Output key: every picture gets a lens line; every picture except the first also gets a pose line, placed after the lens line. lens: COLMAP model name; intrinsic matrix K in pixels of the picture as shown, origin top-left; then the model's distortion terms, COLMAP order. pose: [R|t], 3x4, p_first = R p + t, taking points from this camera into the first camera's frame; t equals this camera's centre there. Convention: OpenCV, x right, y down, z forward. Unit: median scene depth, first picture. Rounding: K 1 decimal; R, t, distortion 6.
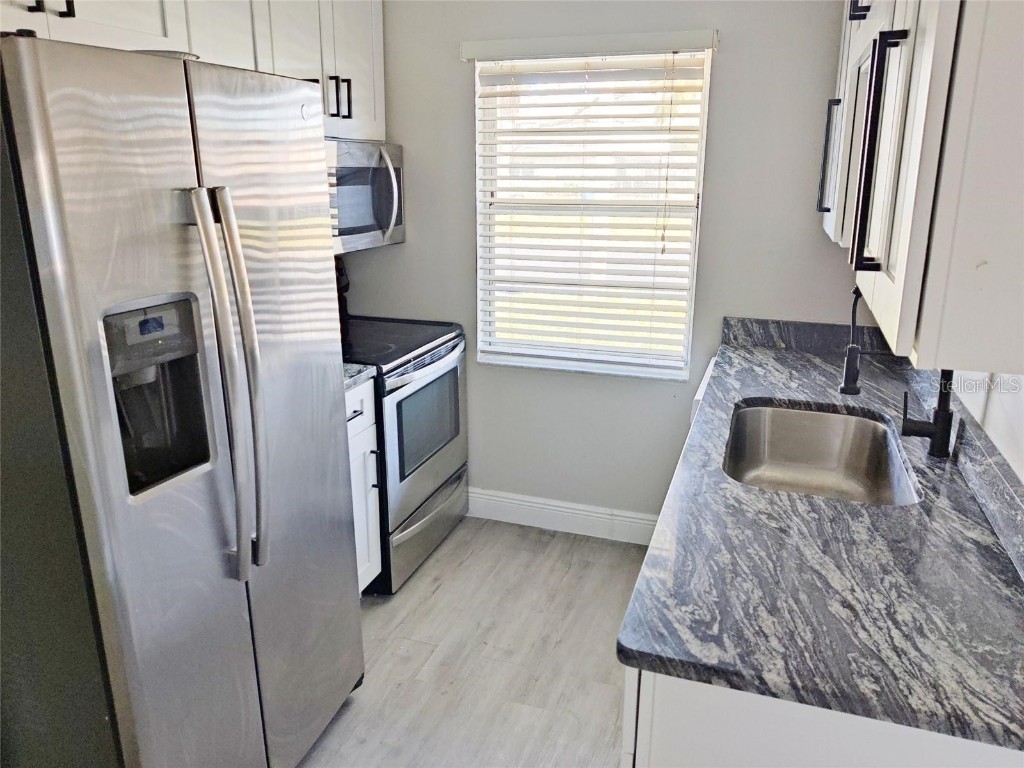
lens RADIAL K [[767.5, 0, 496.9], [0, 767.5, 381.6], [0, 0, 1]] dist [0.007183, -0.085370]
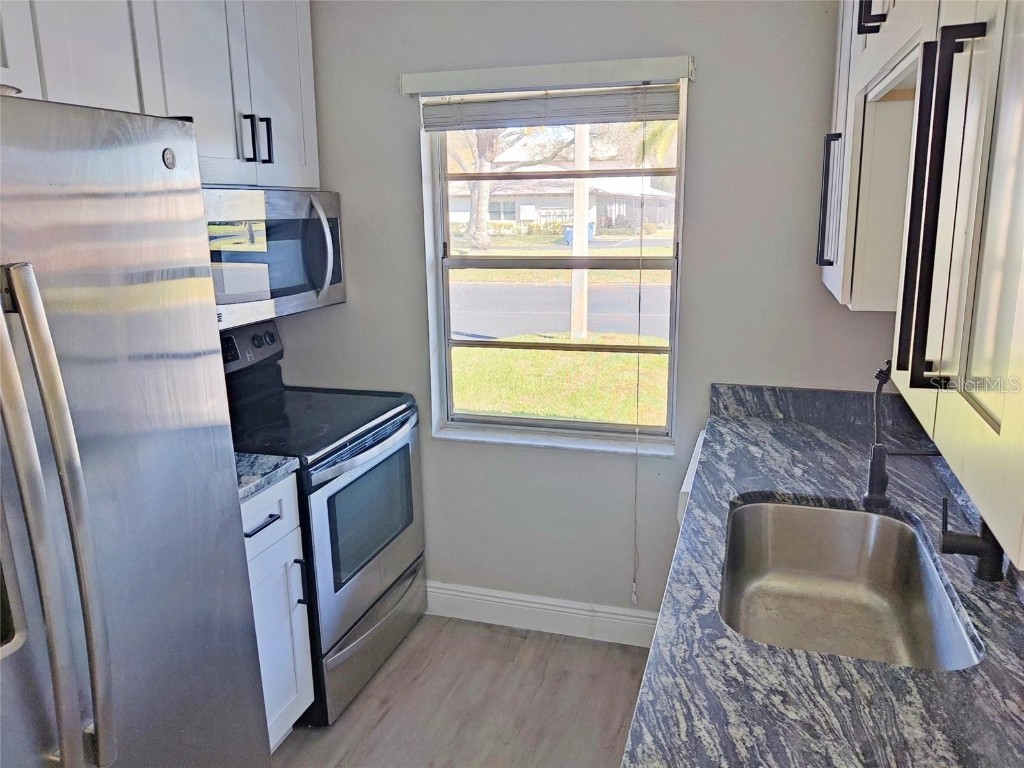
lens RADIAL K [[784.3, 0, 512.0], [0, 784.3, 384.0], [0, 0, 1]] dist [-0.007466, -0.035044]
pose [[0.999010, -0.022209, 0.038544, 0.040428], [0.024108, 0.998483, -0.049513, -0.050691], [-0.037386, 0.050393, 0.998029, 0.139507]]
